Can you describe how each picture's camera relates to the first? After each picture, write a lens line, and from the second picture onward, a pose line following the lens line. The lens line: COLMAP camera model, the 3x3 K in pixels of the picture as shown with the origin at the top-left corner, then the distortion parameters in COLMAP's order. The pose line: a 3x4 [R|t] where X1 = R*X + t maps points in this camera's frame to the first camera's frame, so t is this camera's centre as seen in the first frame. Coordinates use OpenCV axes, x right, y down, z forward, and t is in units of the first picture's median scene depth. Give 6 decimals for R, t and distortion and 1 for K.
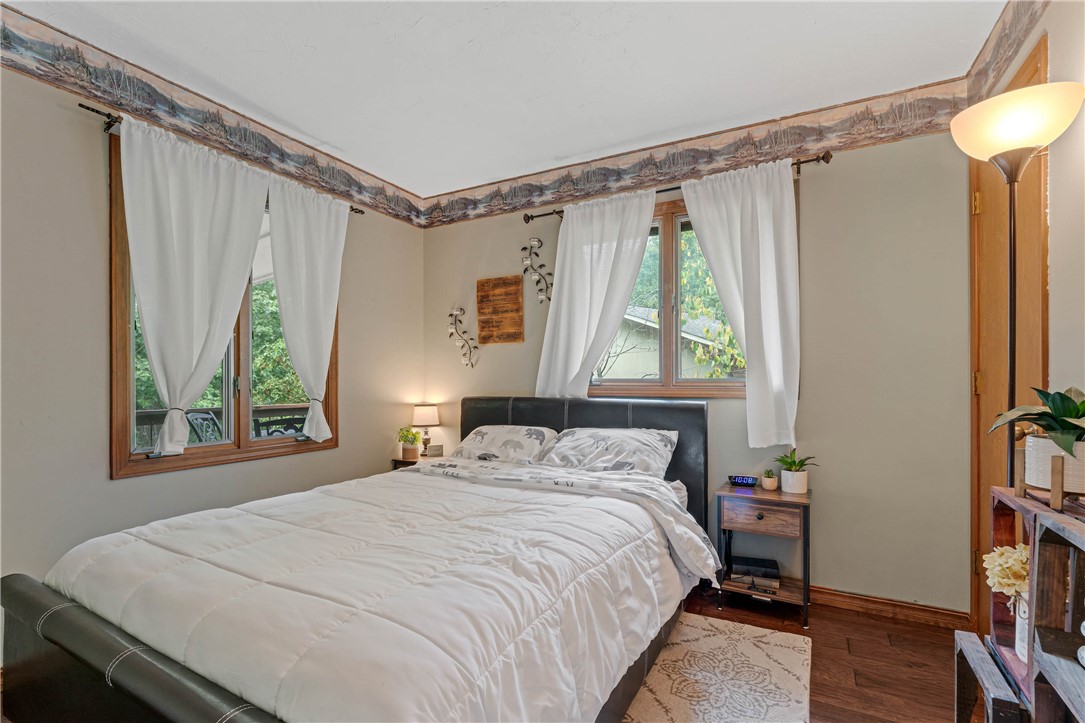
lens RADIAL K [[488.8, 0, 541.7], [0, 488.8, 370.0], [0, 0, 1]] dist [0.000136, -0.000044]
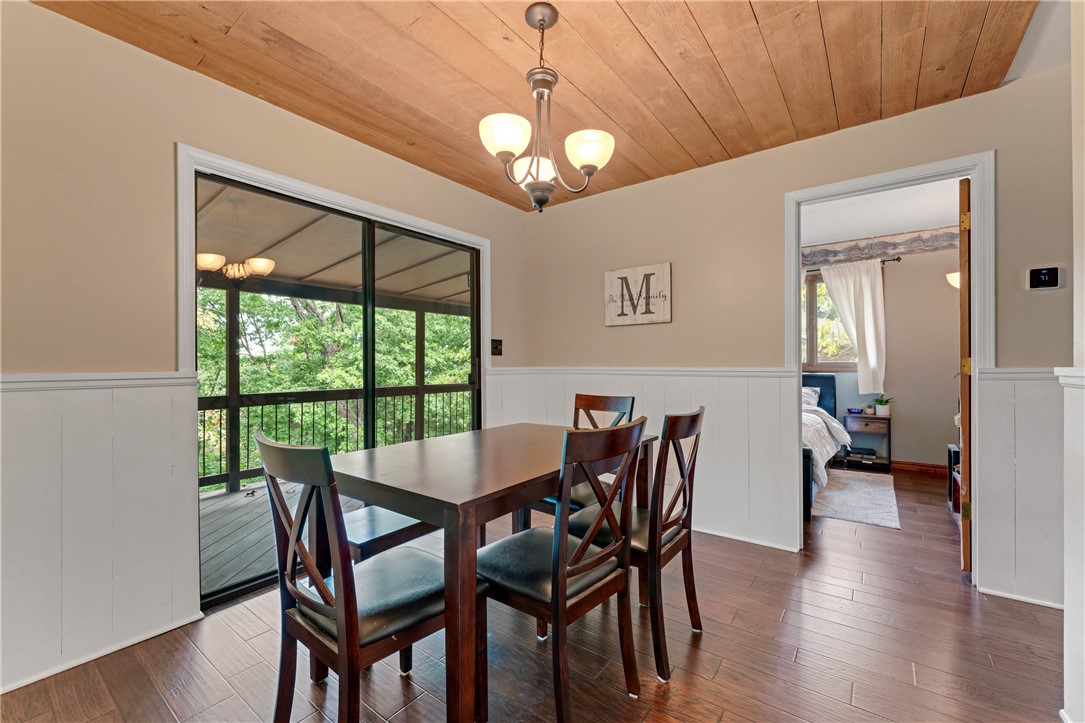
lens RADIAL K [[448.6, 0, 538.4], [0, 448.6, 356.7], [0, 0, 1]] dist [0.000369, -0.000015]
pose [[0.990617, -0.004053, -0.136610, -0.690921], [0.003577, 0.999987, -0.003732, -0.003108], [0.136623, 0.003208, 0.990618, -1.125825]]
